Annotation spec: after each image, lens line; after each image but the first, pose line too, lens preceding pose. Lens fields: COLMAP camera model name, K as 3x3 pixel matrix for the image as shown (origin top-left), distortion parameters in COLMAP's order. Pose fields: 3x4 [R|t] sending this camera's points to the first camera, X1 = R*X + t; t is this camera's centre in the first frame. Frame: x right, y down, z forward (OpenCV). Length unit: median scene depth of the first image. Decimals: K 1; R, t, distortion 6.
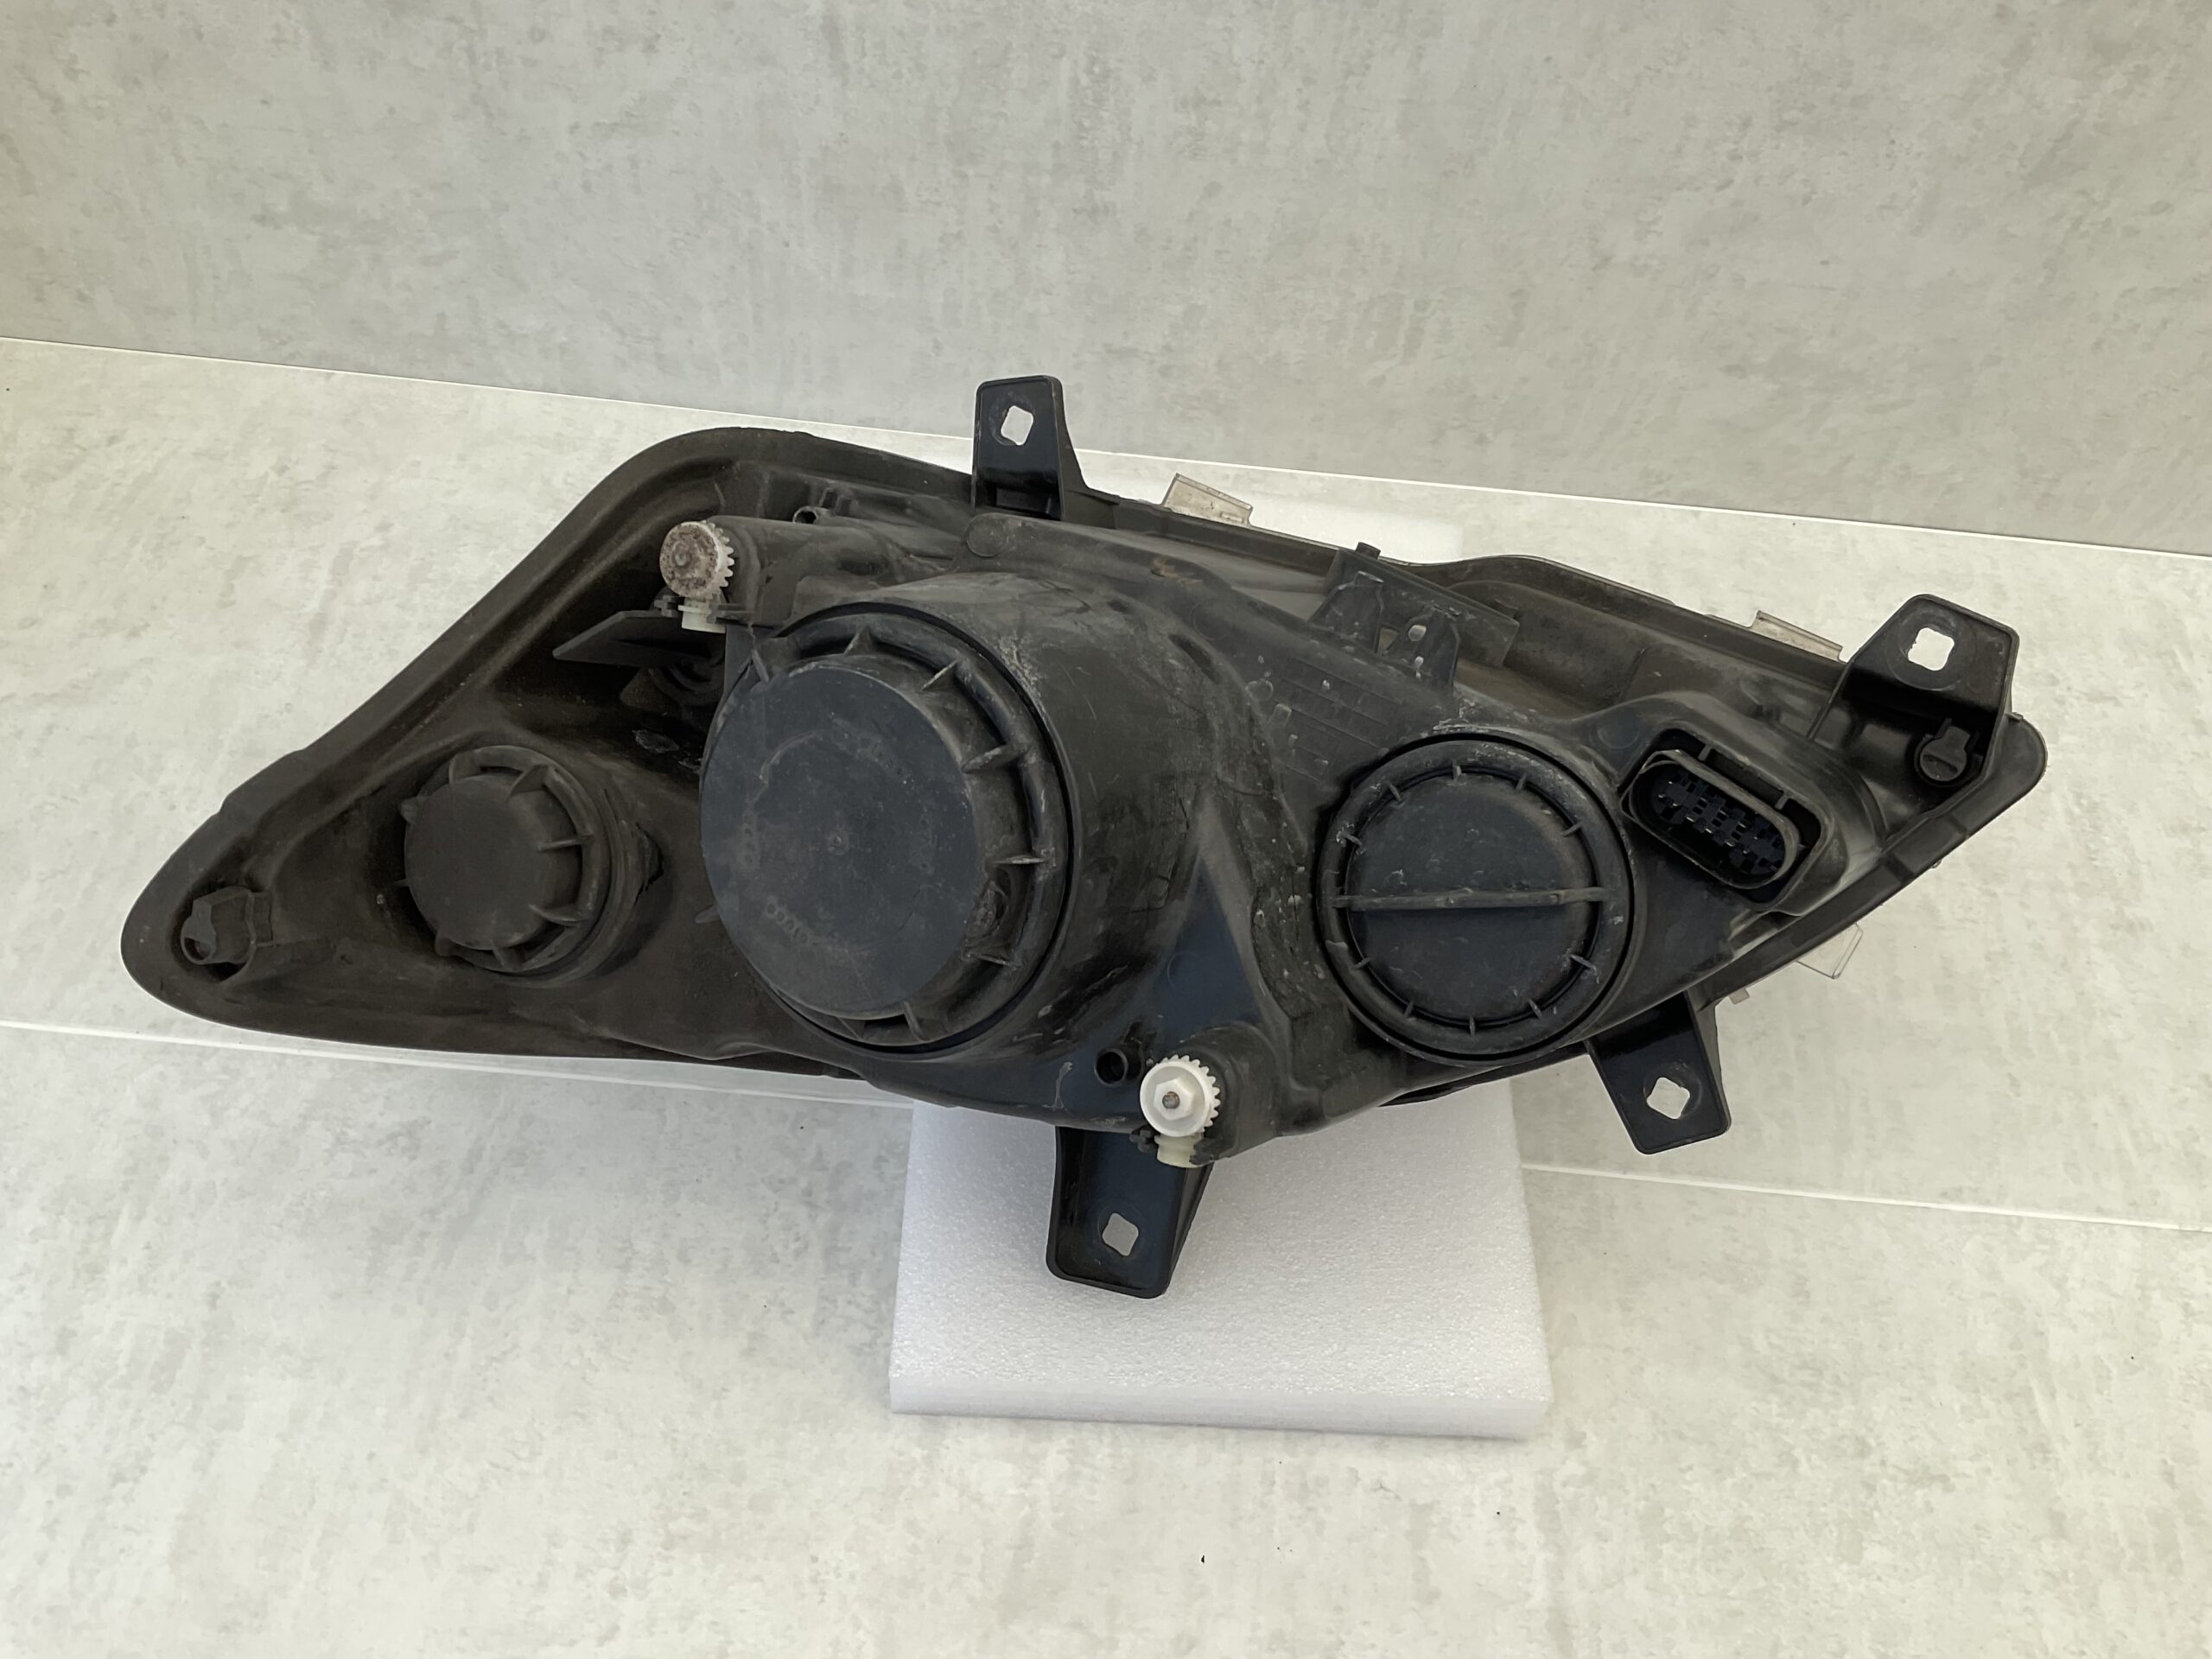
lens RADIAL K [[1865.0, 0, 1112.4], [0, 1865.0, 842.5], [0, 0, 1]] dist [0.038368, -0.096504]
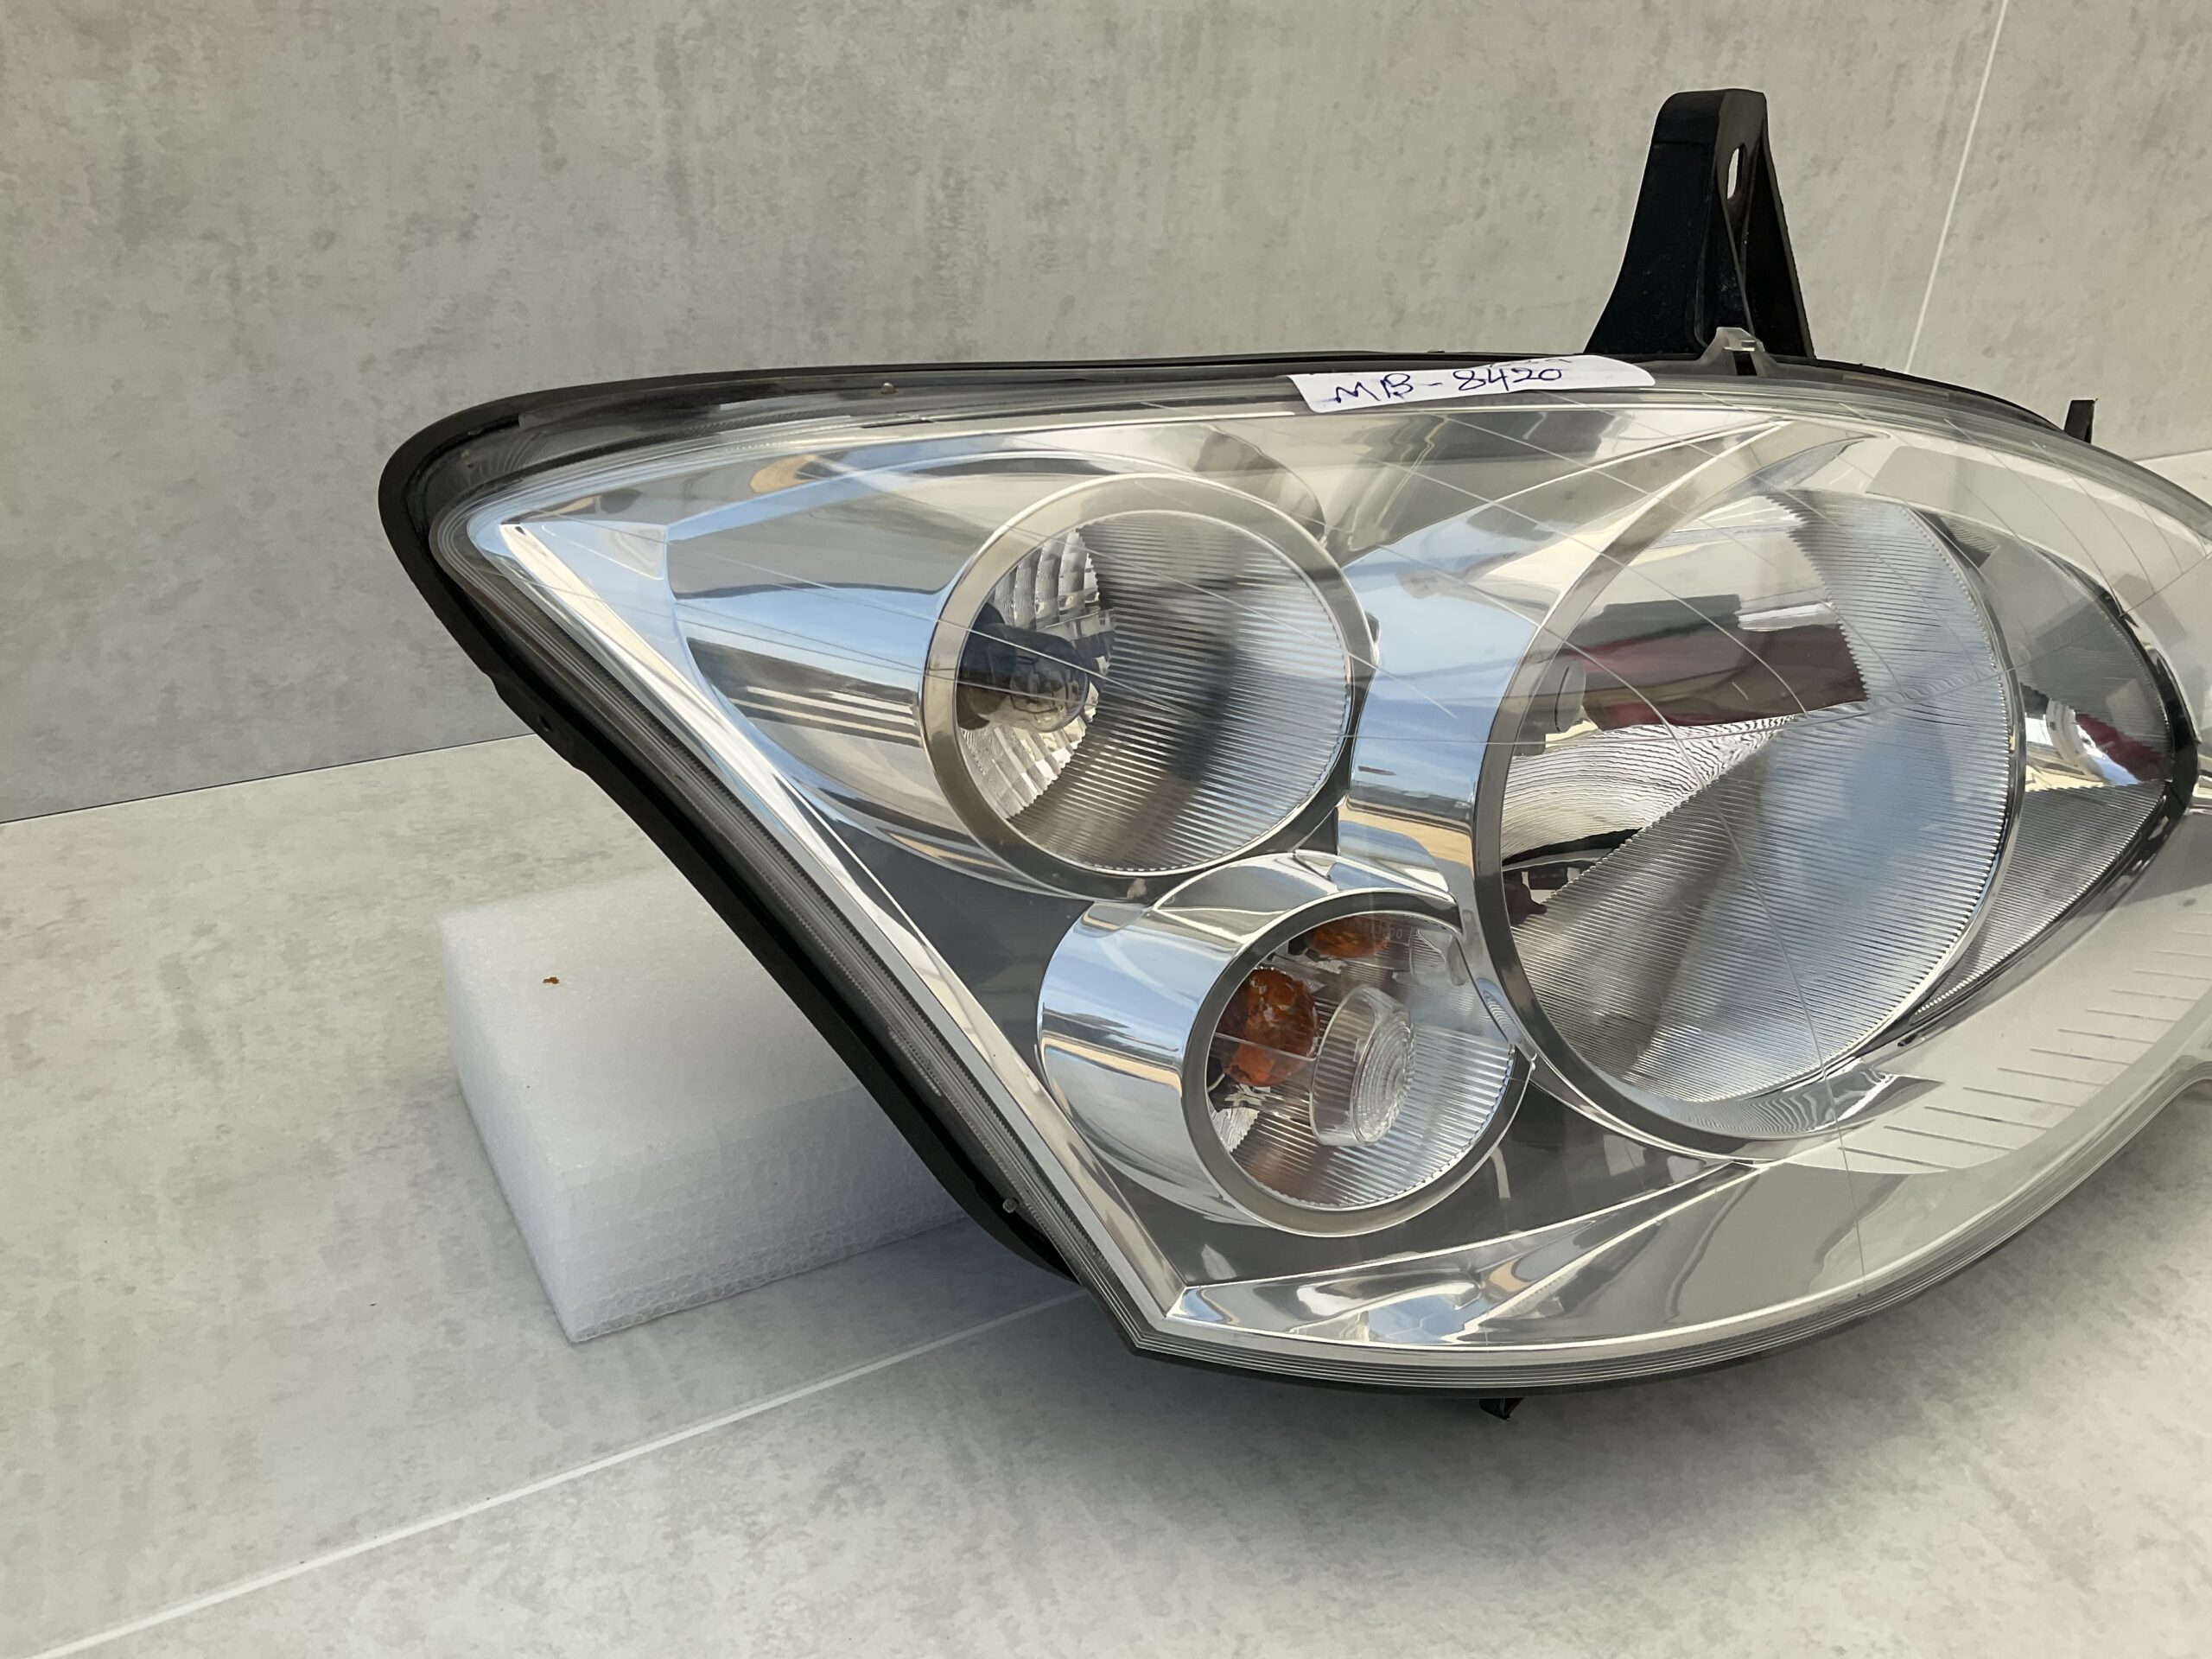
lens RADIAL K [[1865.0, 0, 1119.0], [0, 1865.0, 828.3], [0, 0, 1]] dist [0.038368, -0.096504]
pose [[0.836026, -0.286840, 0.467743, -0.468315], [0.446979, 0.850454, -0.277378, 0.163184], [-0.318231, 0.440967, 0.839212, 0.319544]]
